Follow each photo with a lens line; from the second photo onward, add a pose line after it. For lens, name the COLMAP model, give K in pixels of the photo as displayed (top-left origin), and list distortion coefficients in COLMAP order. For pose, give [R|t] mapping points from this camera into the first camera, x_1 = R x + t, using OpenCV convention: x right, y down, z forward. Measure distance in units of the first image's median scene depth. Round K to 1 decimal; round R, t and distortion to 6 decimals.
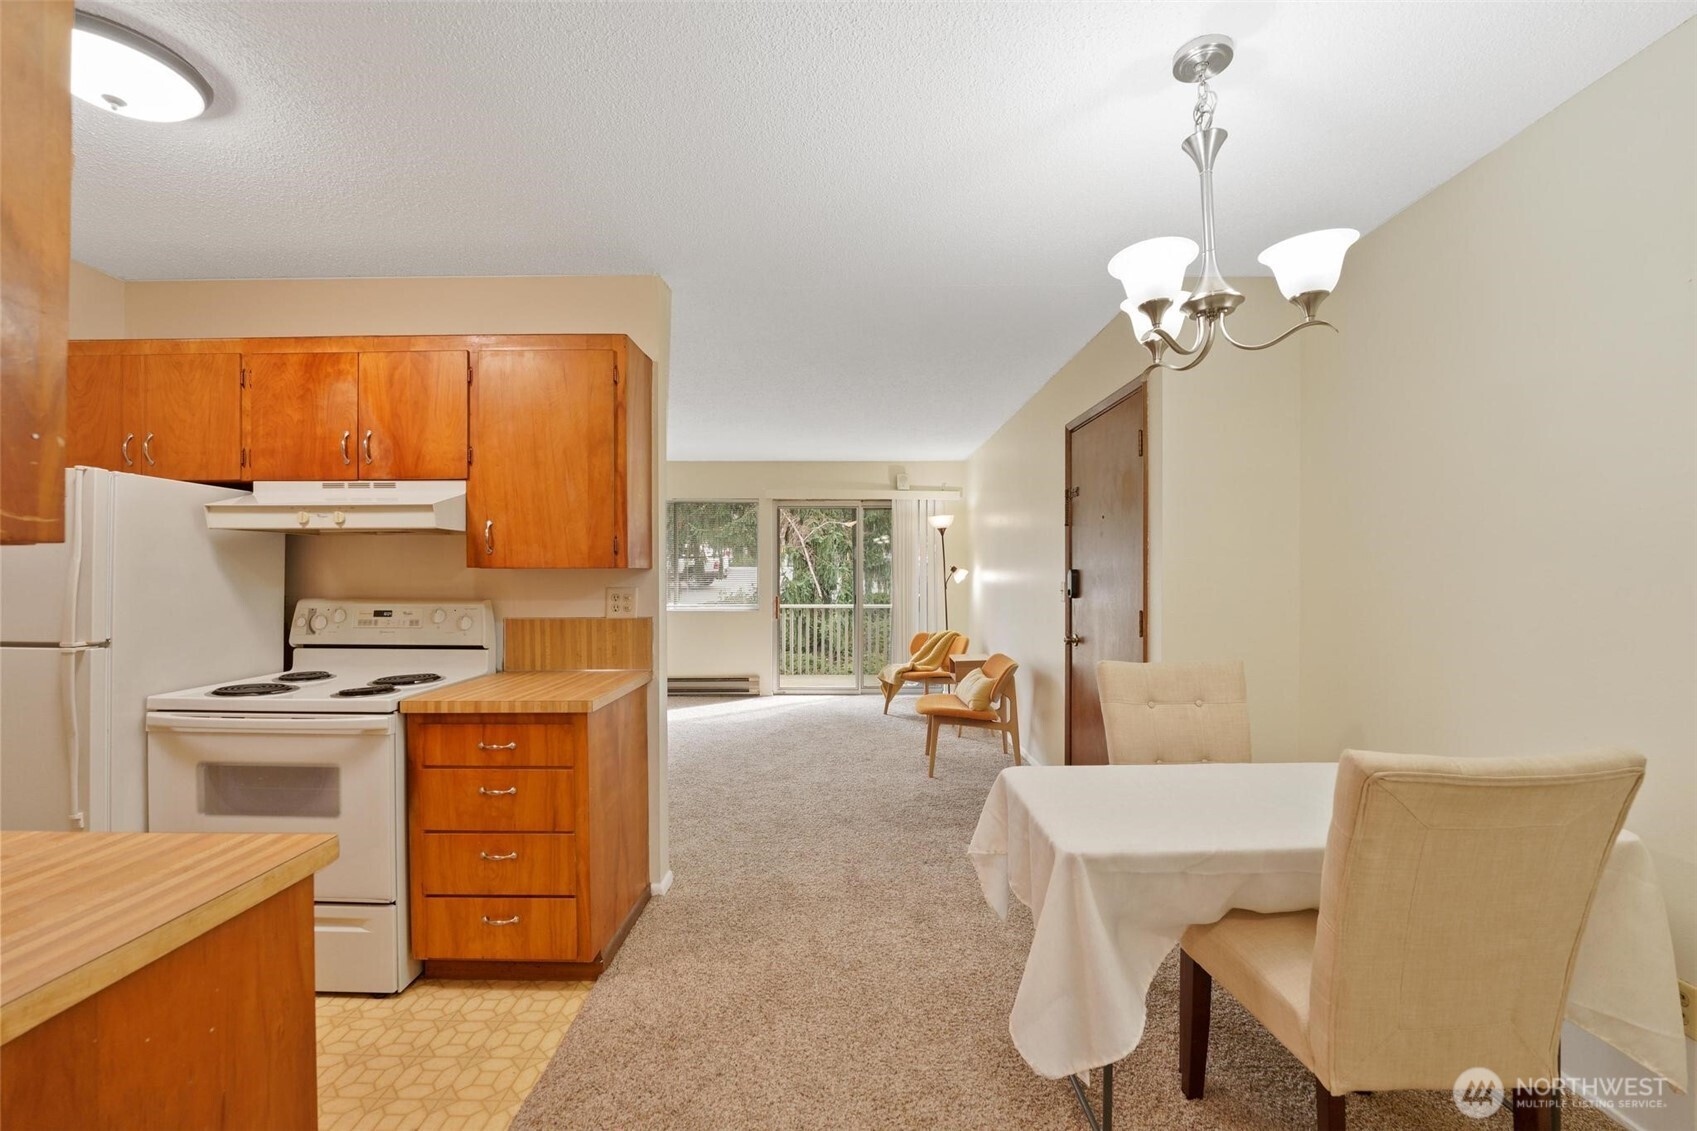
lens RADIAL K [[693.6, 0, 861.8], [0, 693.6, 567.3], [0, 0, 1]] dist [-0.023788, 0.000725]
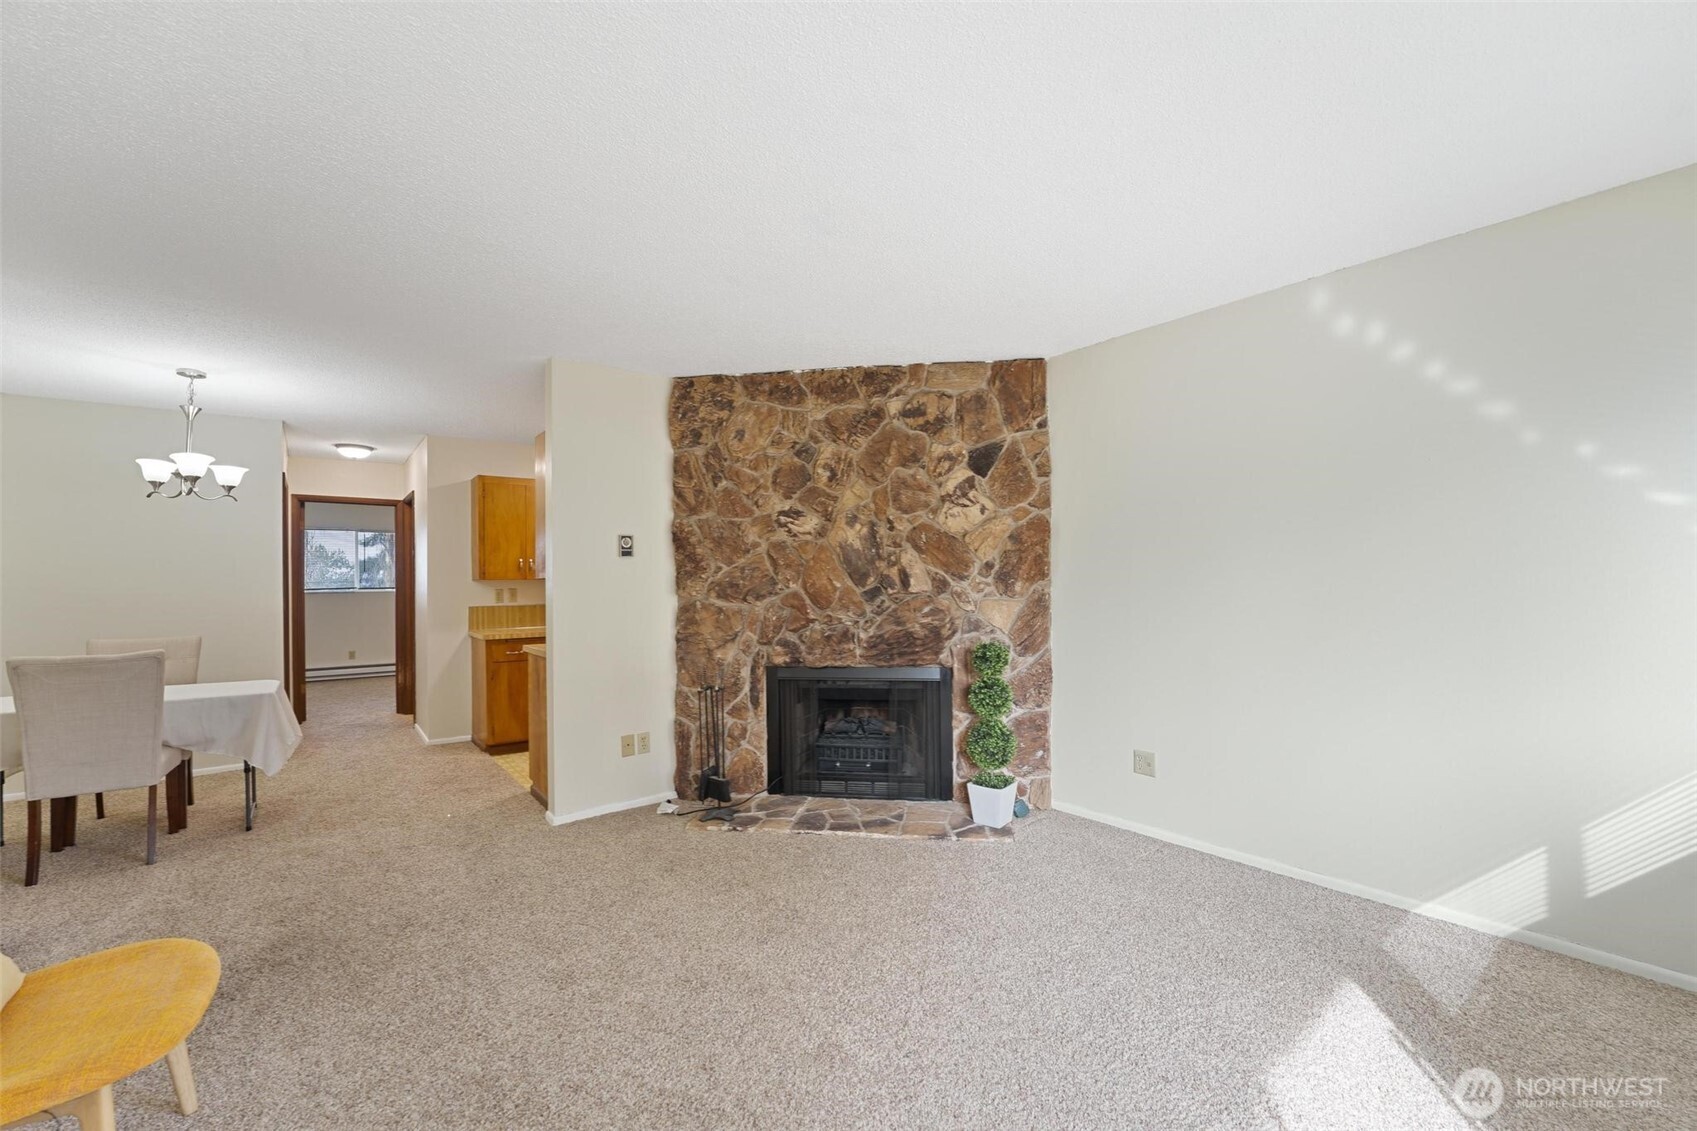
lens RADIAL K [[690.9, 0, 848.4], [0, 690.9, 577.0], [0, 0, 1]] dist [-0.028121, 0.002835]
pose [[-0.799021, 0.008379, -0.601245, 0.026461], [0.019927, 0.999723, -0.012549, 0.016950], [0.600973, -0.022008, -0.798966, 1.475875]]
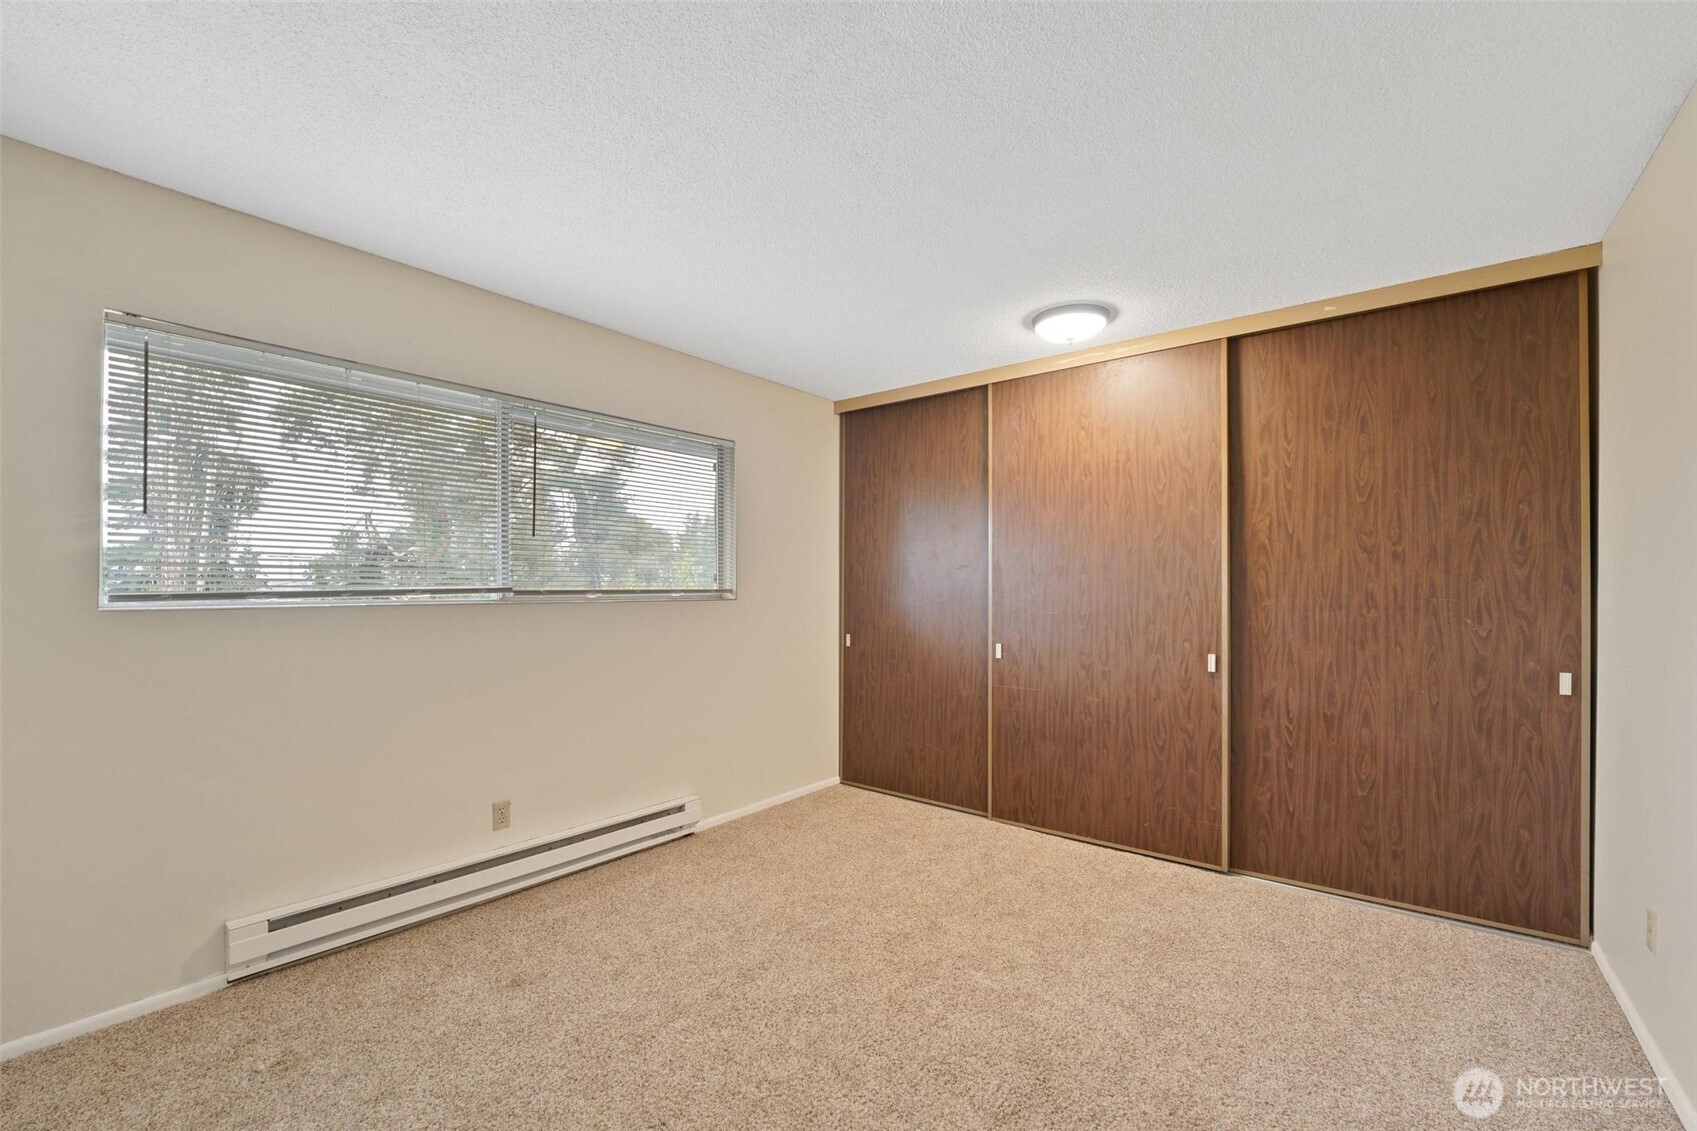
lens RADIAL K [[690.9, 0, 848.4], [0, 690.9, 577.0], [0, 0, 1]] dist [-0.028121, 0.002835]
pose [[-0.634279, -0.007575, -0.773067, 0.267010], [0.007519, 0.999844, -0.015967, -0.004193], [0.773068, -0.015940, -0.634123, -0.431451]]
